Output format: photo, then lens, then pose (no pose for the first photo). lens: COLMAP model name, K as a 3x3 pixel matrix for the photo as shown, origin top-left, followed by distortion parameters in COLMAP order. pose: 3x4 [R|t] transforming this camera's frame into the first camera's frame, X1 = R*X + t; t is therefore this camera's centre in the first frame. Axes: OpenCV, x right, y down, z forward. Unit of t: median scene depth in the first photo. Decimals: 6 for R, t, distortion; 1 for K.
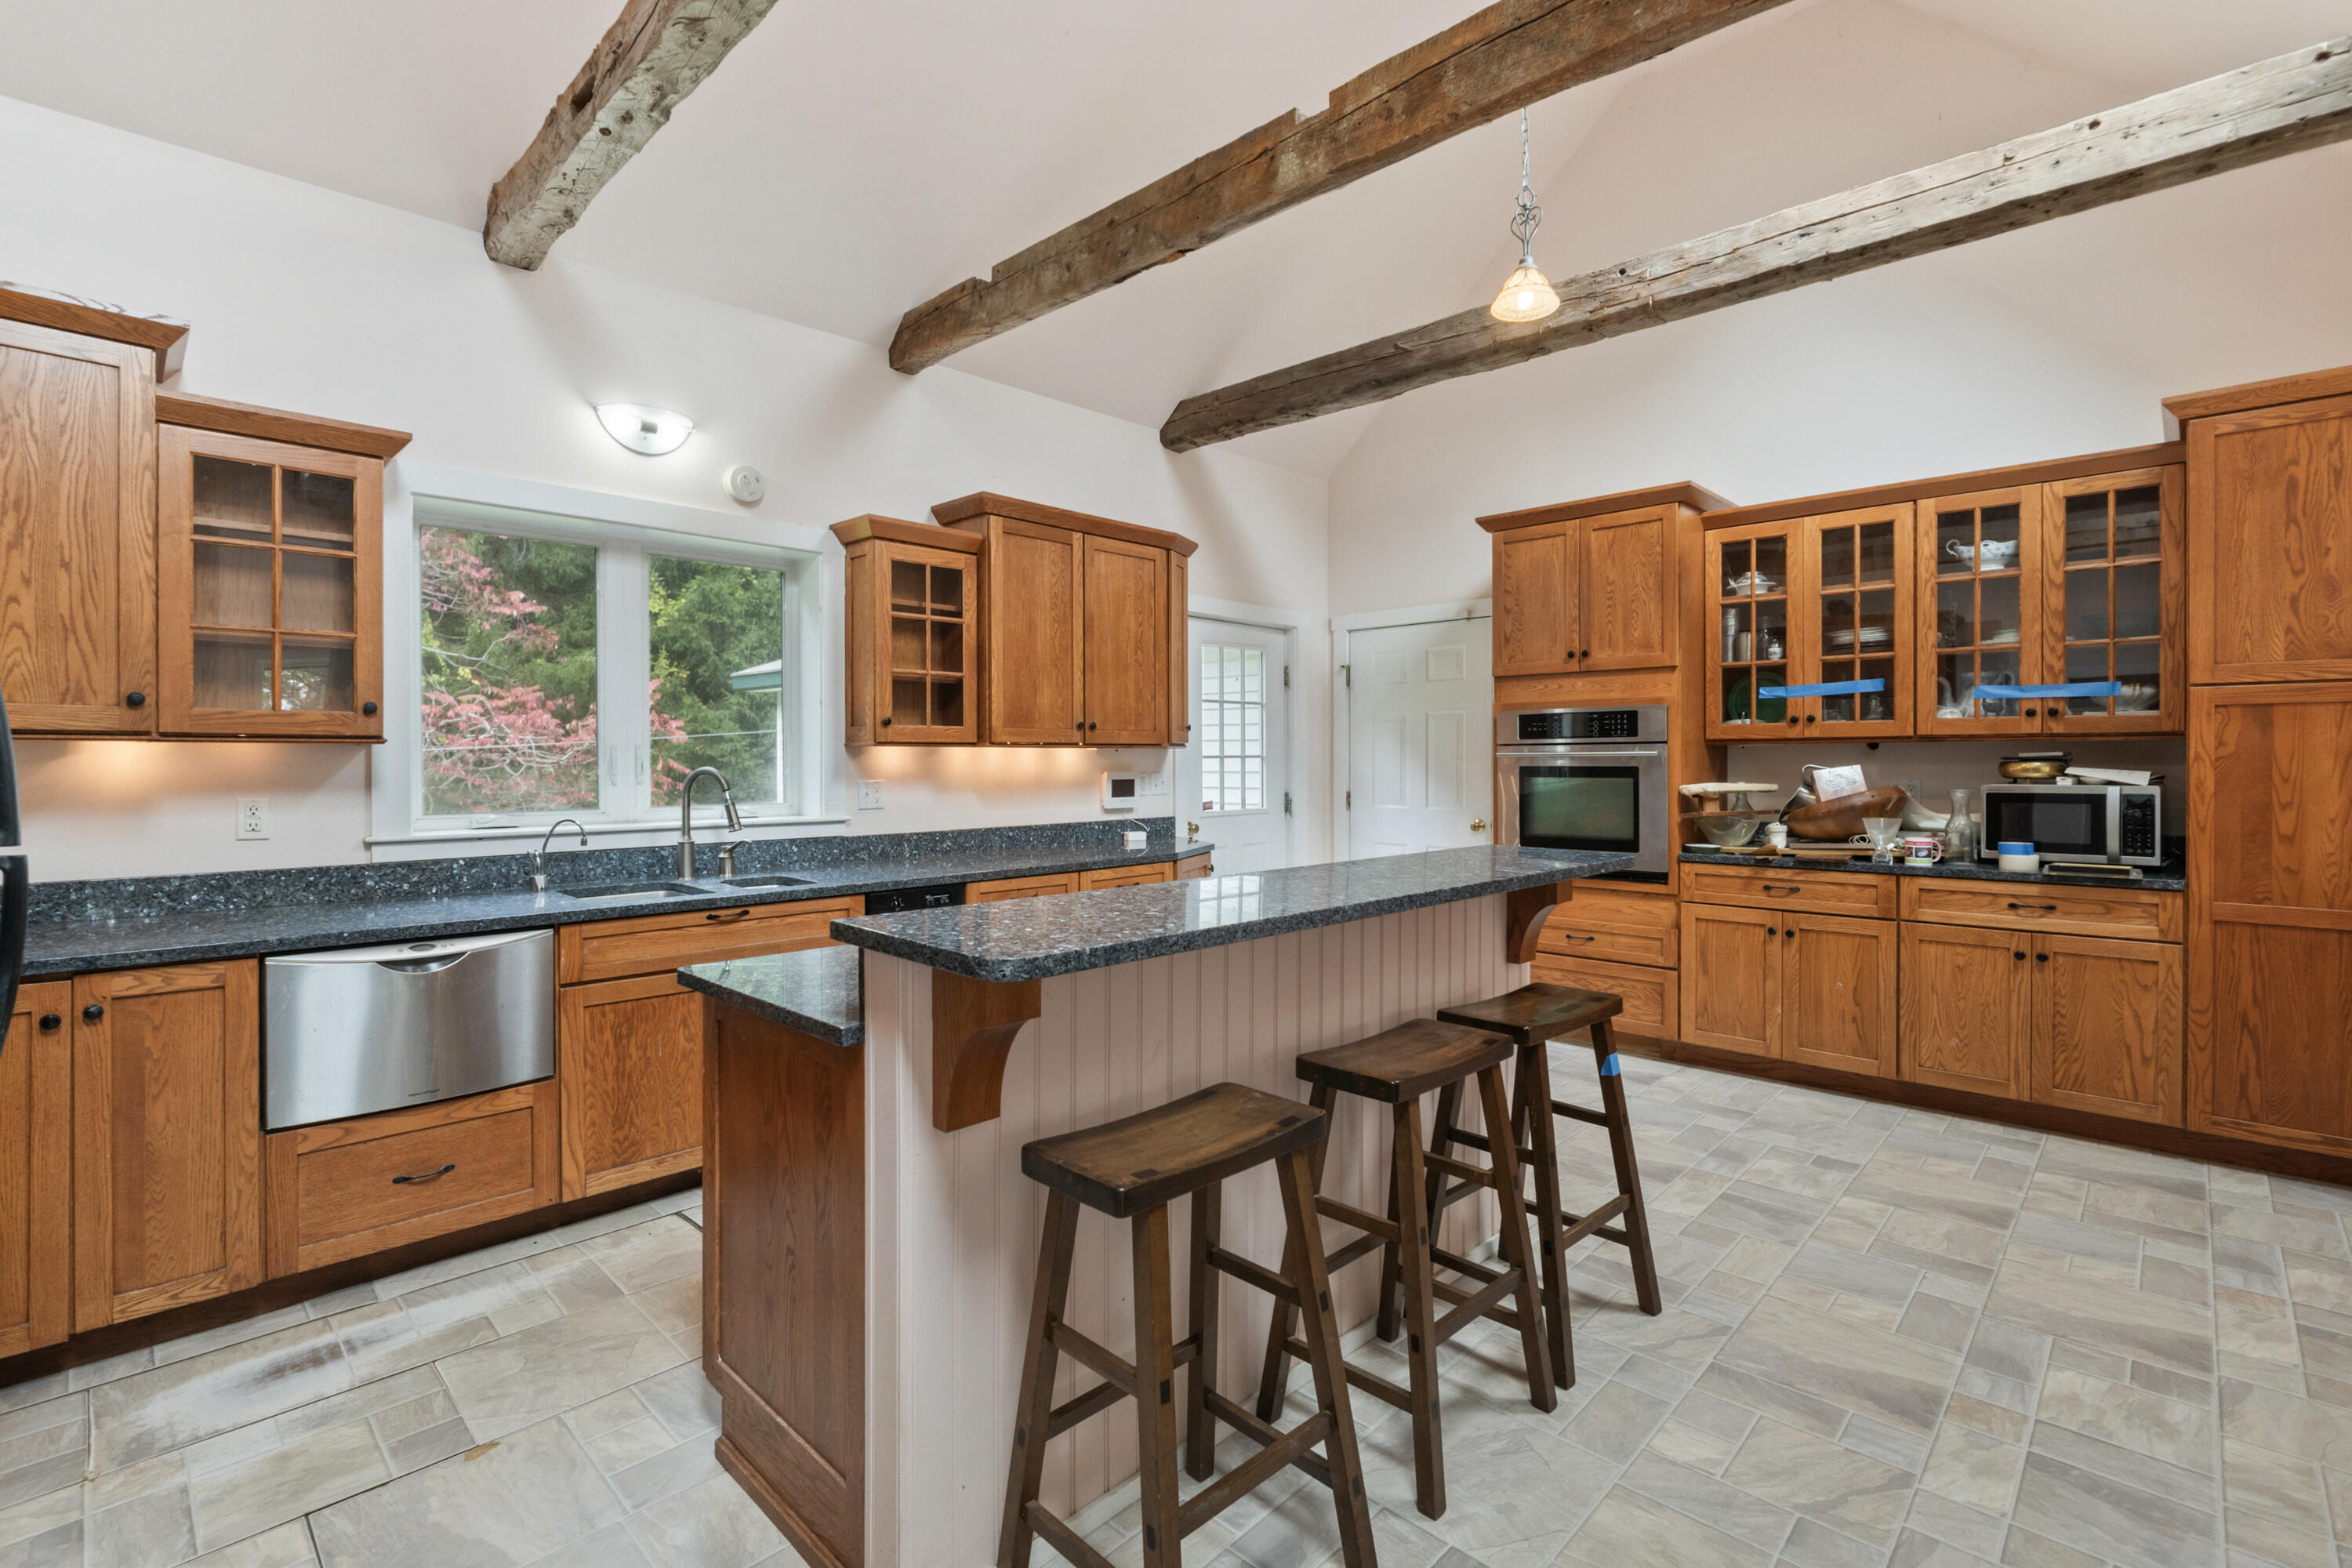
lens RADIAL K [[1057.7, 0, 1181.3], [0, 1057.7, 755.3], [0, 0, 1]] dist [0.000214, -0.000657]
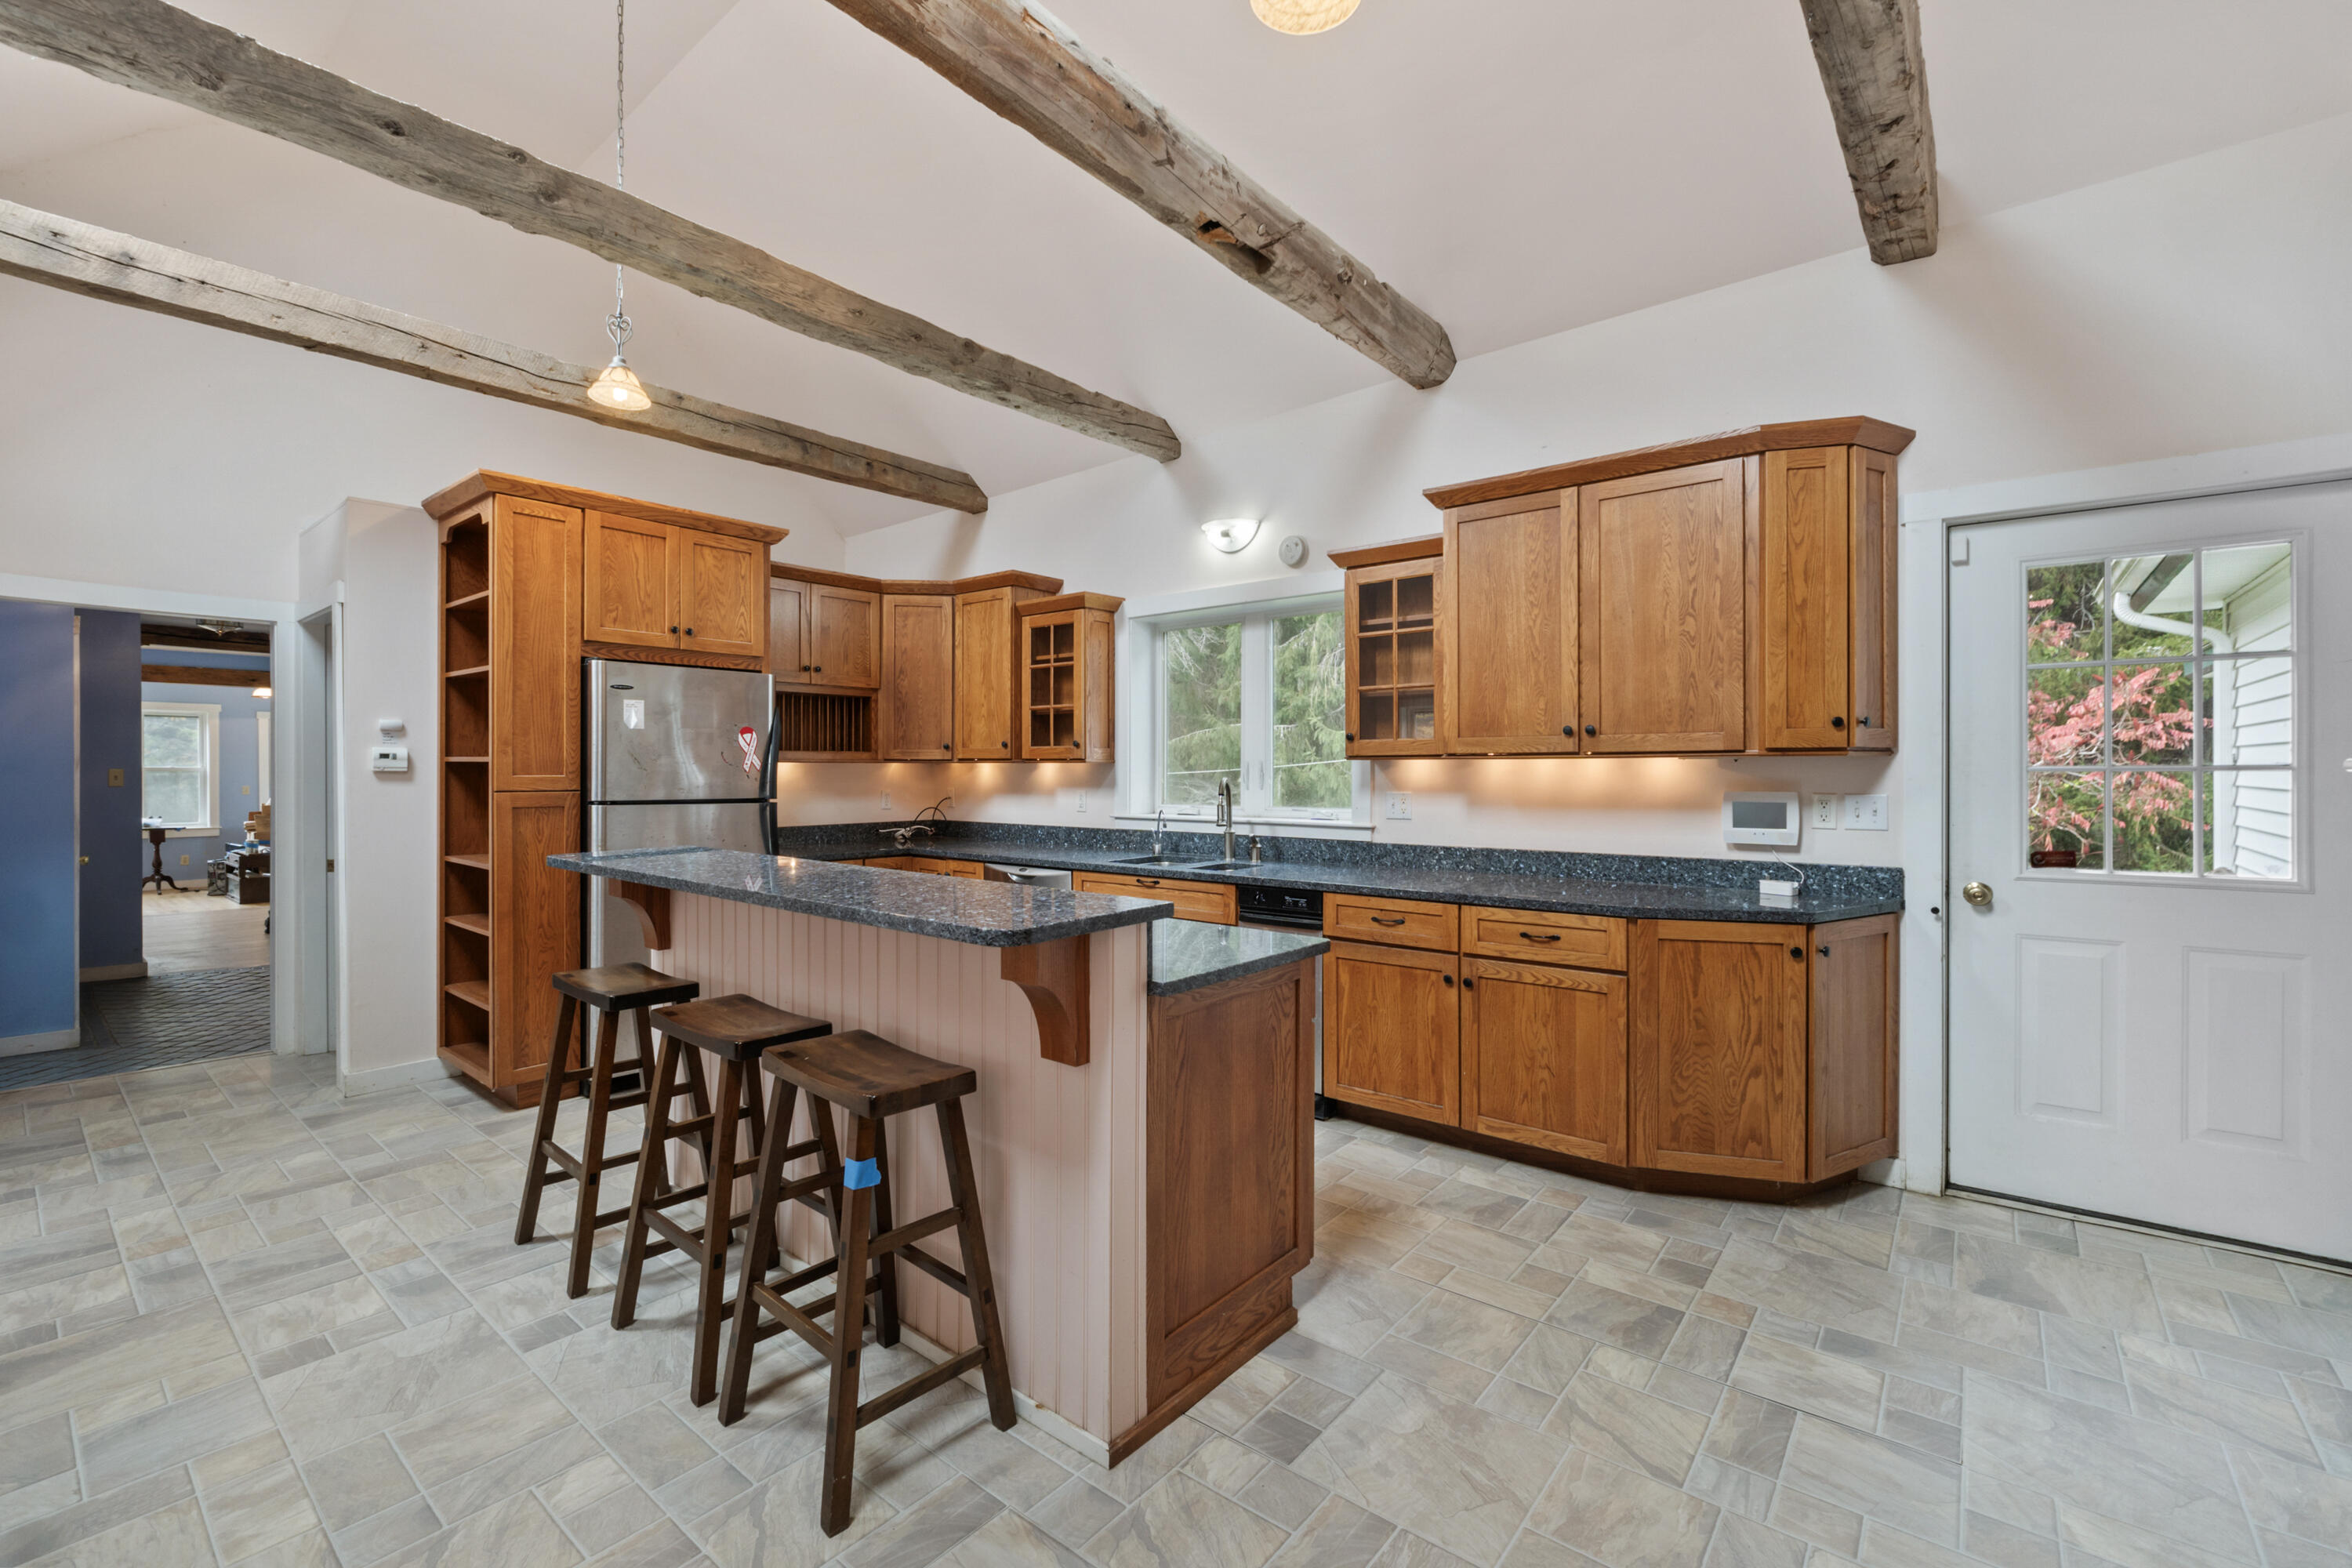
lens RADIAL K [[988.7, 0, 1174.4], [0, 988.7, 774.5], [0, 0, 1]] dist [-0.009024, 0.001723]
pose [[0.078550, 0.006296, -0.996890, 0.687542], [0.002834, 0.999975, 0.006539, -0.000537], [0.996906, -0.003339, 0.078530, 0.714925]]
